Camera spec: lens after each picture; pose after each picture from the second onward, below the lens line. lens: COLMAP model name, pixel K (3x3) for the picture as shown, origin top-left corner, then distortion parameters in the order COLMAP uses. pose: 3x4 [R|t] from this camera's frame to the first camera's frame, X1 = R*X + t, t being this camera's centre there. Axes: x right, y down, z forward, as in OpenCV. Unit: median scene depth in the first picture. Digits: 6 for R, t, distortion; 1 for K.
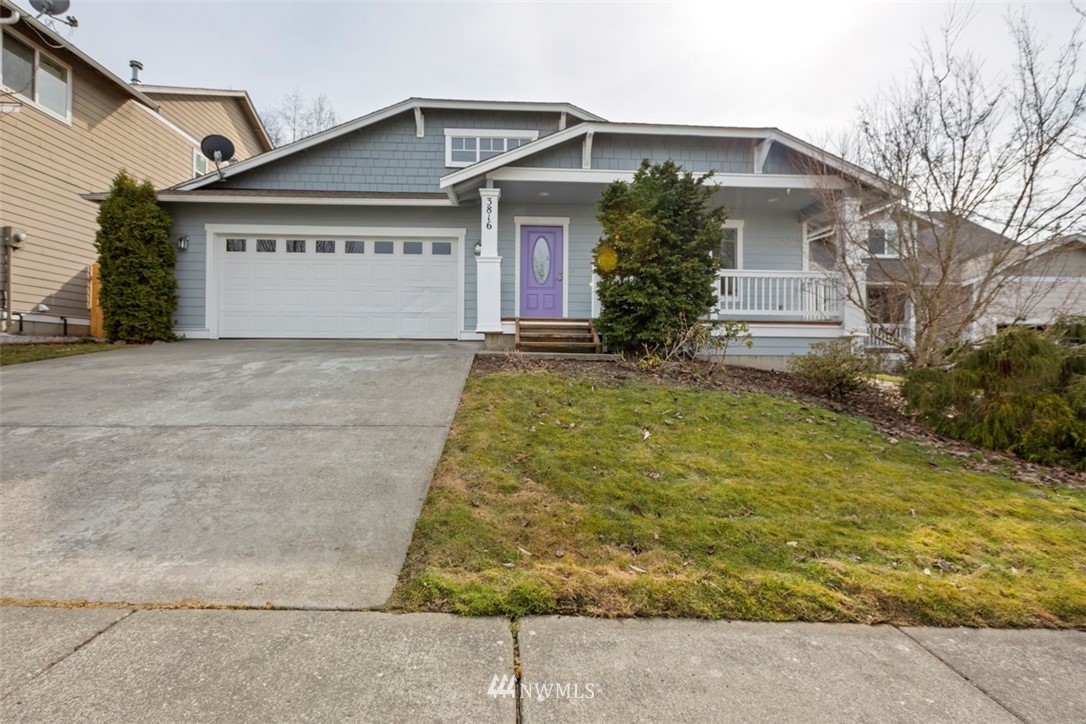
lens RADIAL K [[493.1, 0, 544.1], [0, 493.1, 354.3], [0, 0, 1]] dist [-0.000851, -0.000689]
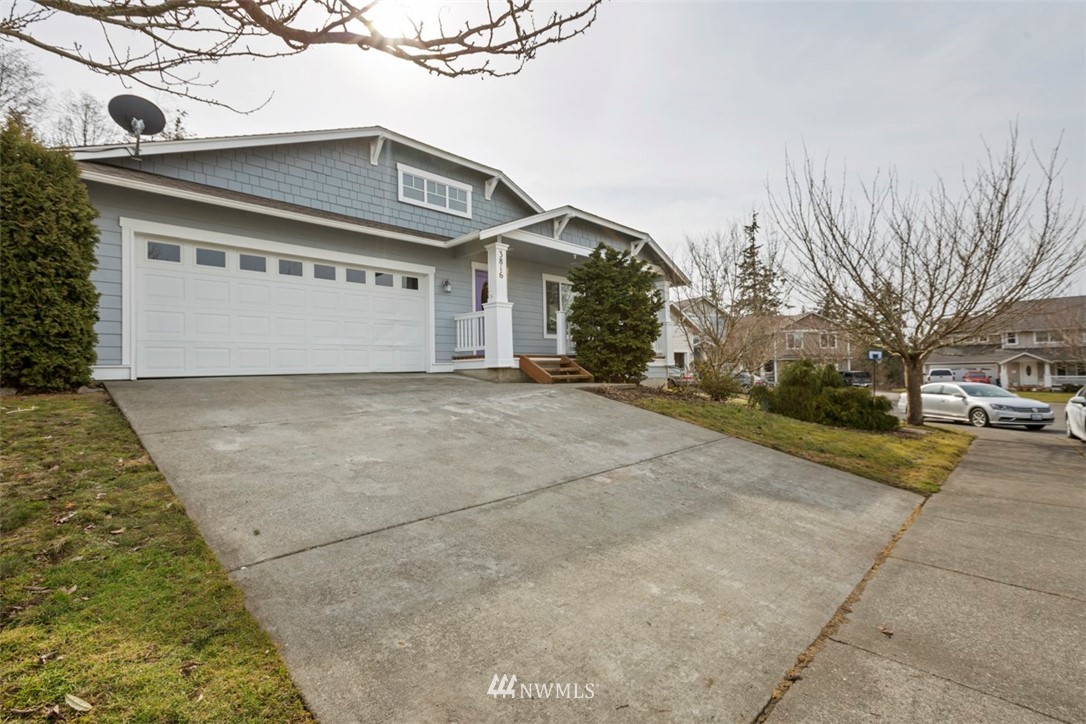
lens RADIAL K [[493.1, 0, 544.1], [0, 493.1, 354.3], [0, 0, 1]] dist [-0.000851, -0.000689]
pose [[0.730020, 0.001406, 0.683425, -0.719327], [0.019376, 0.999553, -0.022754, -0.039784], [-0.683151, 0.029853, 0.729666, 0.075702]]
